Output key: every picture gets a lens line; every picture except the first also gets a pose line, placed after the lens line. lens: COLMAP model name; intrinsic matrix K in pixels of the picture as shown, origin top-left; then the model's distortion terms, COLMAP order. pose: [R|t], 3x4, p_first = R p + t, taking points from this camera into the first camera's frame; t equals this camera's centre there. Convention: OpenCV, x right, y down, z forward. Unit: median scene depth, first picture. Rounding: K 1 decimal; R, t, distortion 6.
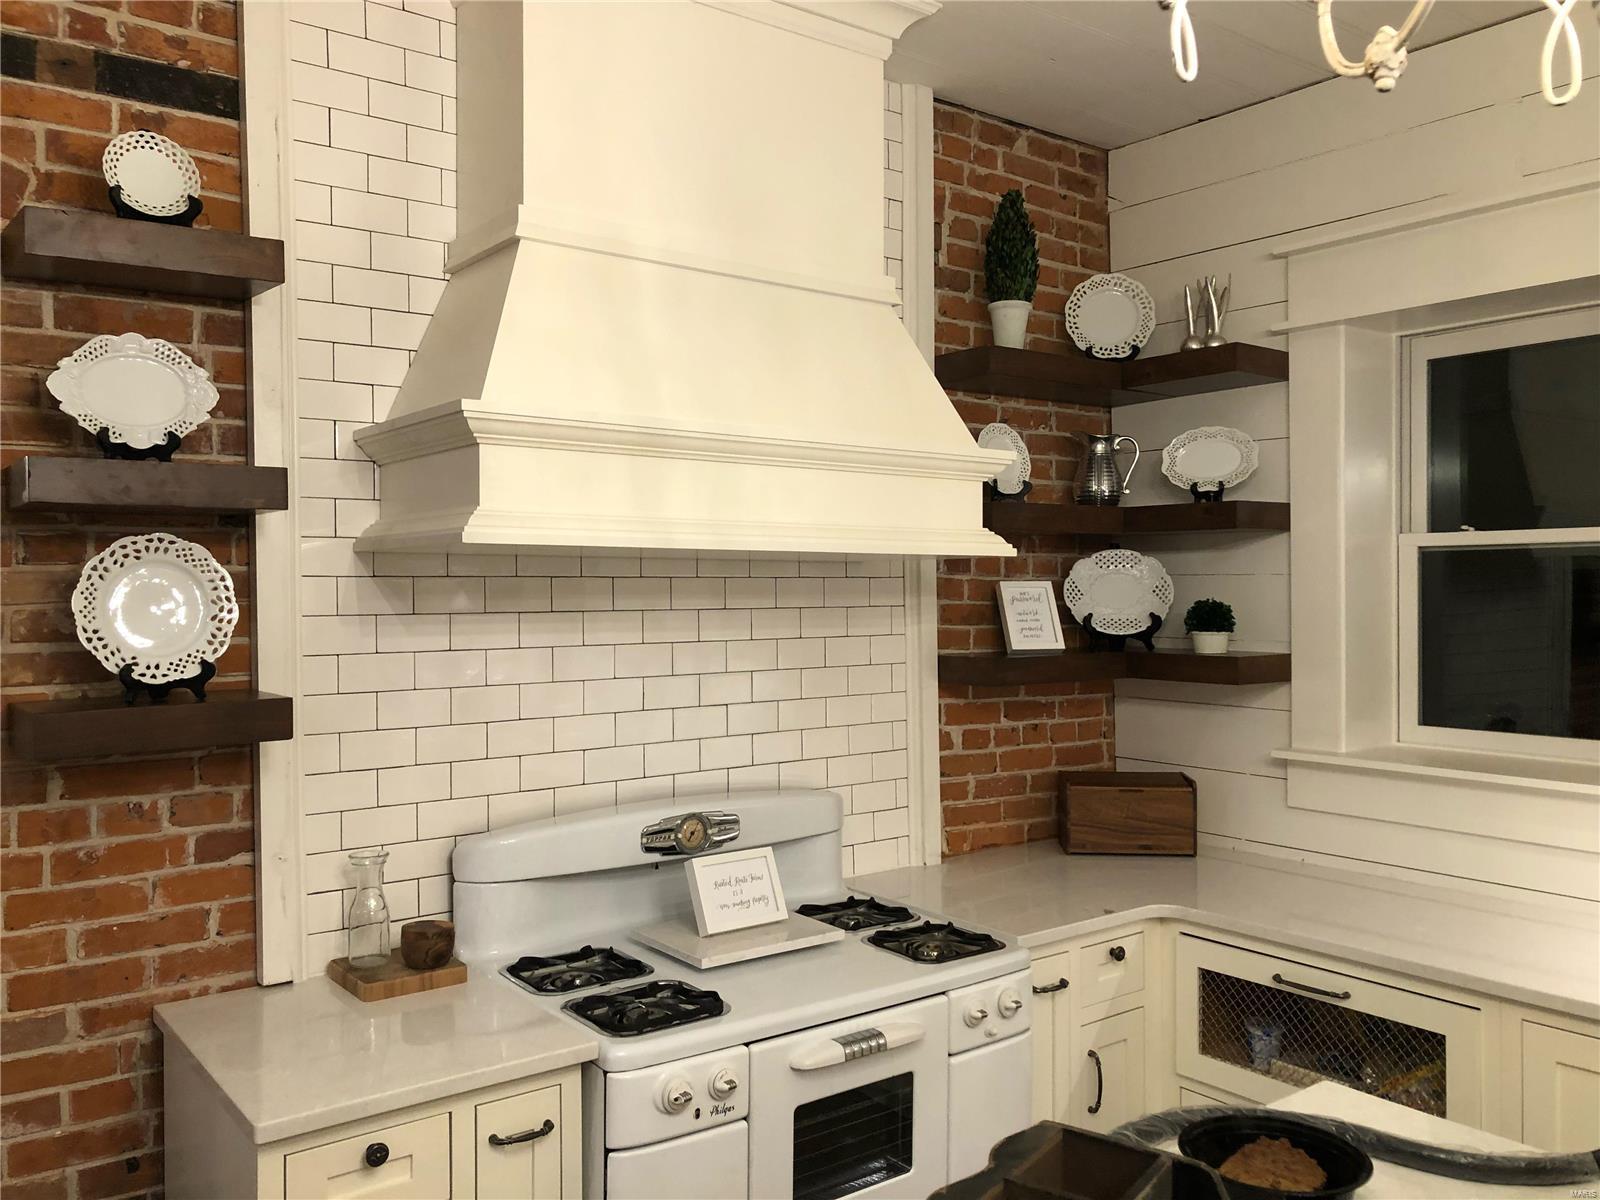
lens RADIAL K [[1295.6, 0, 798.9], [0, 1295.6, 582.6], [0, 0, 1]] dist [0.026849, -0.030926]
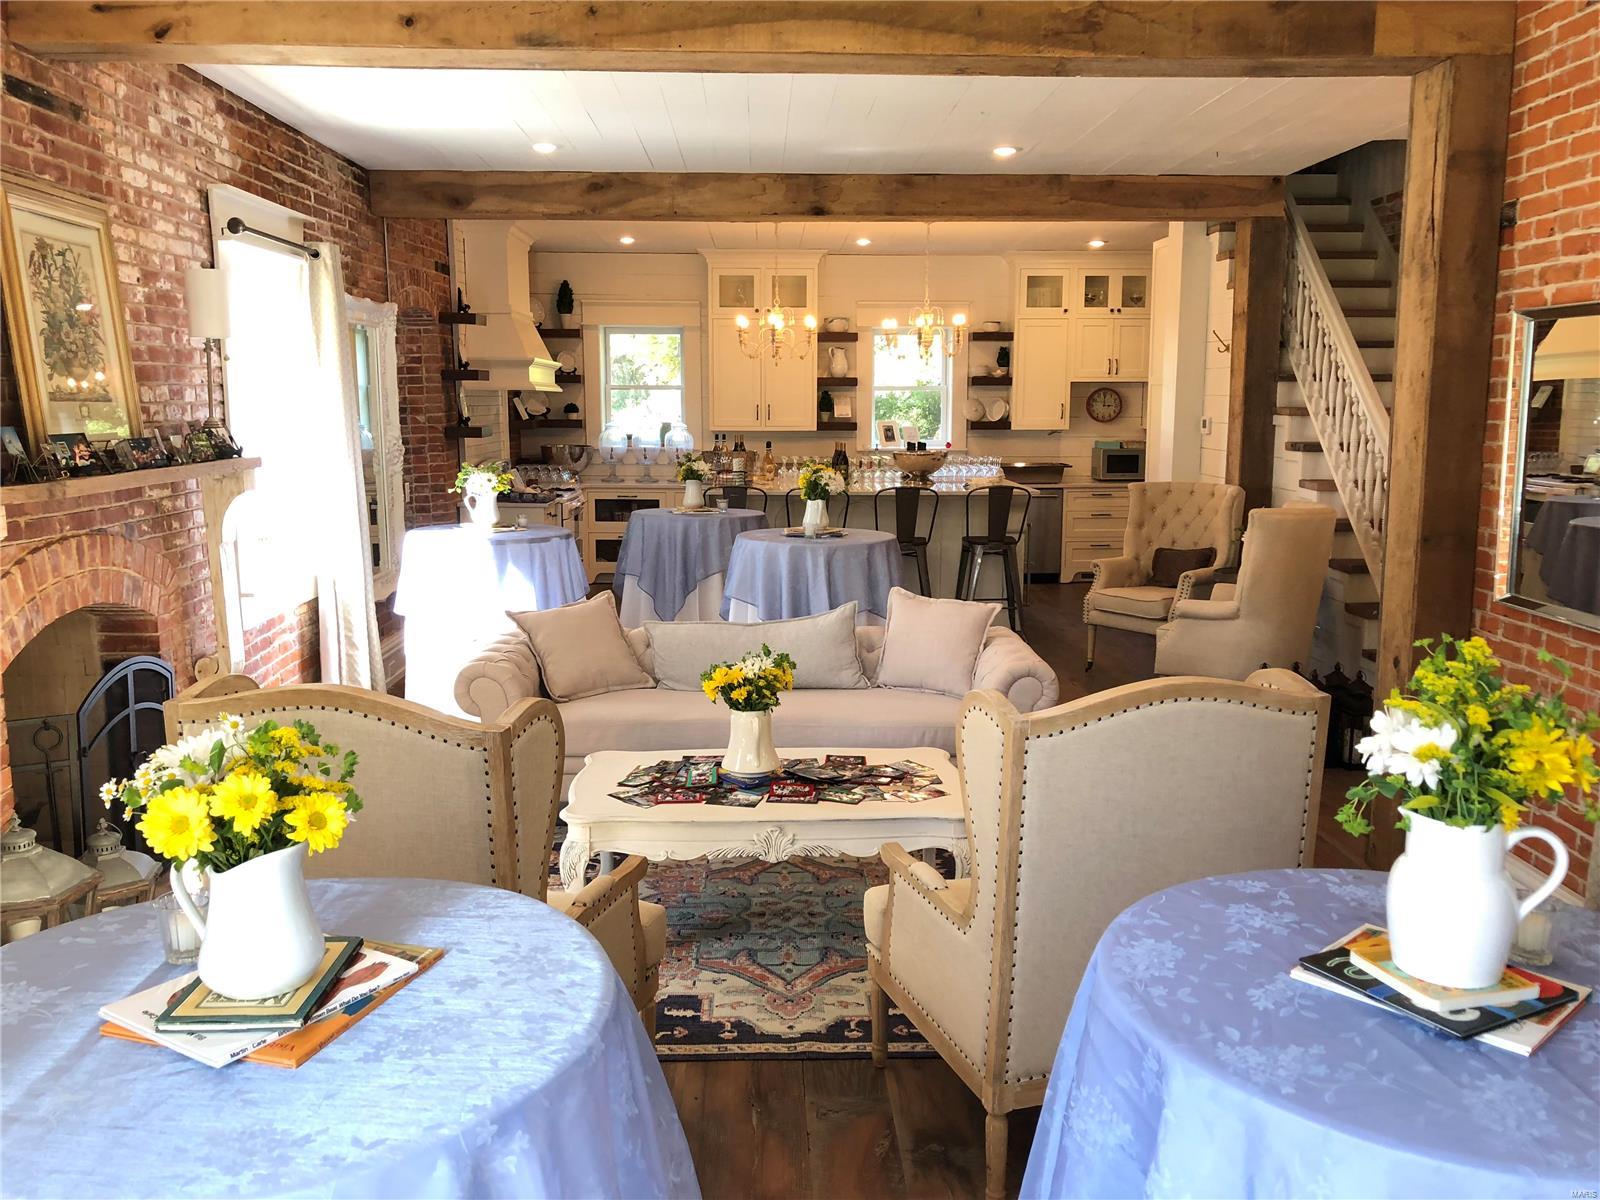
lens RADIAL K [[1295.6, 0, 806.7], [0, 1295.6, 590.8], [0, 0, 1]] dist [0.026849, -0.030926]
pose [[0.582801, -0.120268, 0.803666, -2.519912], [-0.003372, 0.988621, 0.150391, -0.018753], [-0.812608, -0.090358, 0.575764, -1.811132]]
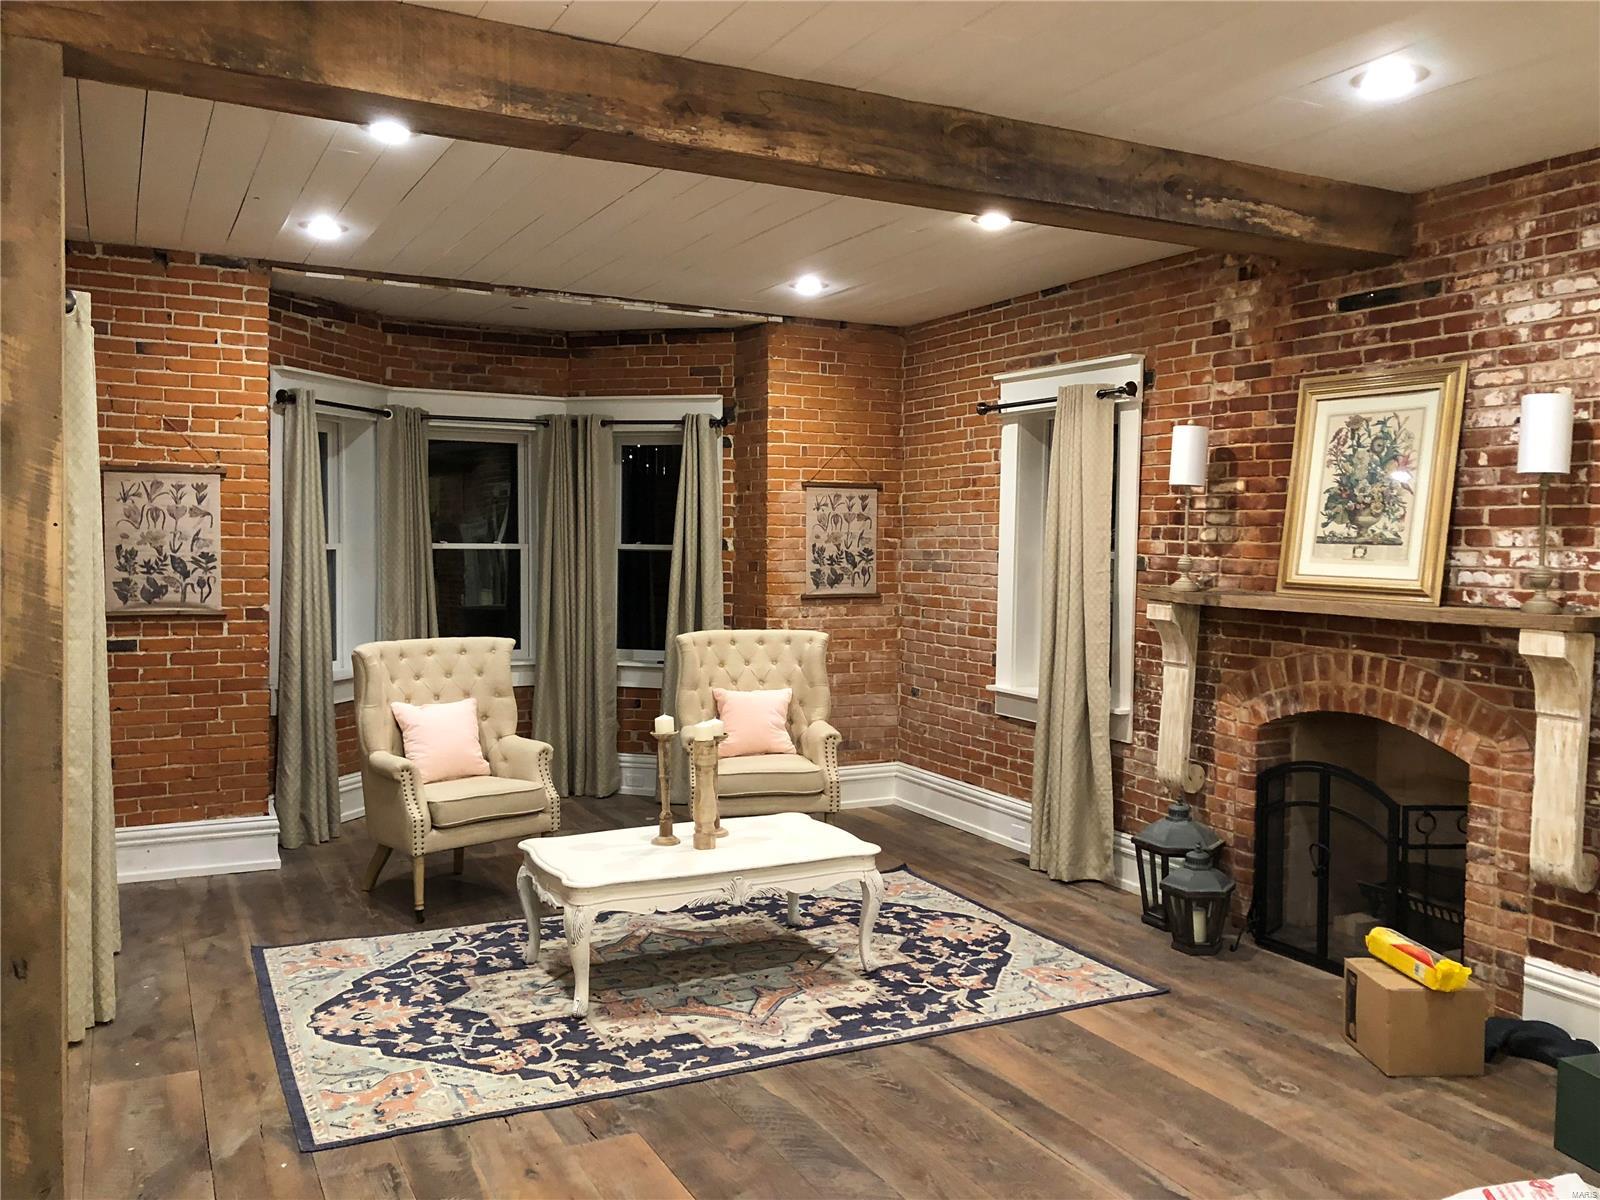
lens RADIAL K [[1295.6, 0, 793.0], [0, 1295.6, 599.5], [0, 0, 1]] dist [0.026849, -0.030926]
pose [[-0.182655, 0.050742, -0.981867, 0.048855], [-0.012279, 0.998472, 0.053884, -0.017004], [0.983100, 0.021898, -0.181753, -0.724812]]
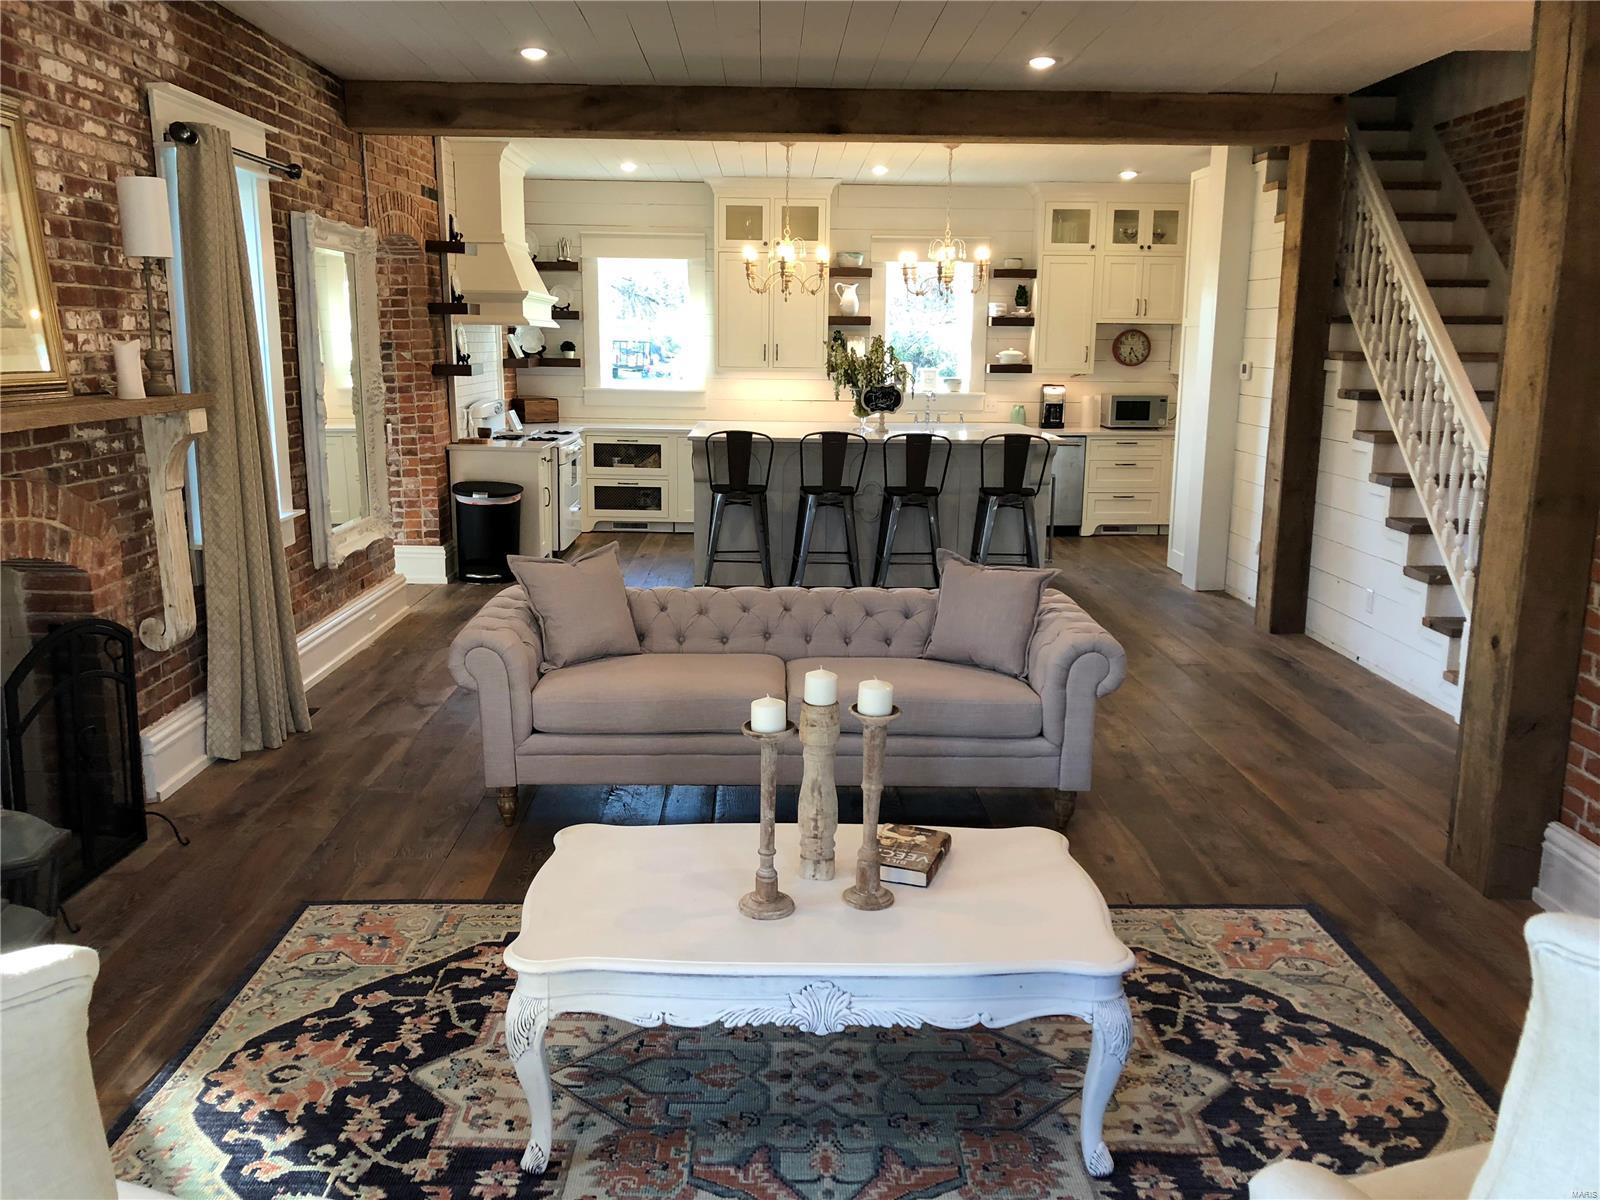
lens RADIAL K [[1295.6, 0, 802.0], [0, 1295.6, 593.4], [0, 0, 1]] dist [0.026849, -0.030926]
pose [[0.589066, -0.149993, 0.794043, -2.378713], [-0.012491, 0.980815, 0.194541, -0.008995], [-0.807989, -0.124515, 0.575891, -1.693476]]
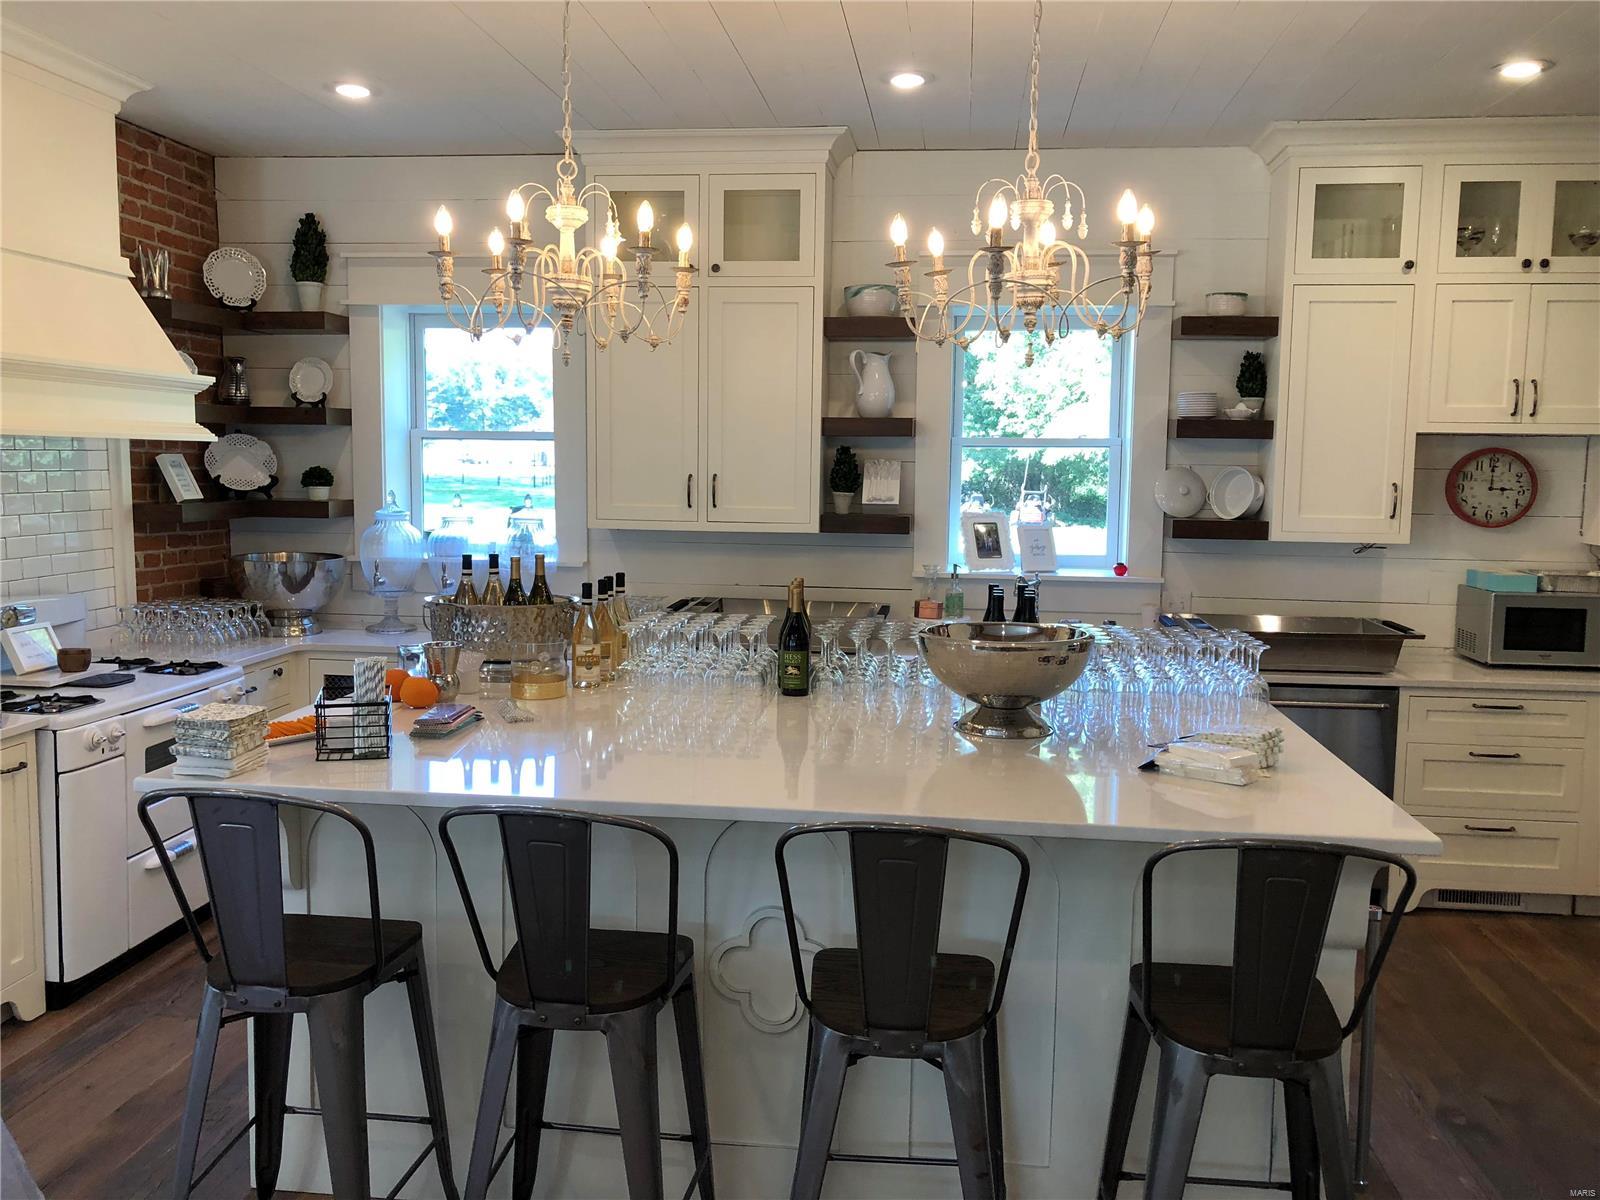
lens RADIAL K [[1295.6, 0, 798.6], [0, 1295.6, 591.6], [0, 0, 1]] dist [0.026849, -0.030926]
pose [[0.695700, -0.063521, 0.715519, -0.525869], [-0.016363, 0.994423, 0.104190, -0.014023], [-0.718146, -0.084193, 0.690780, -0.713472]]
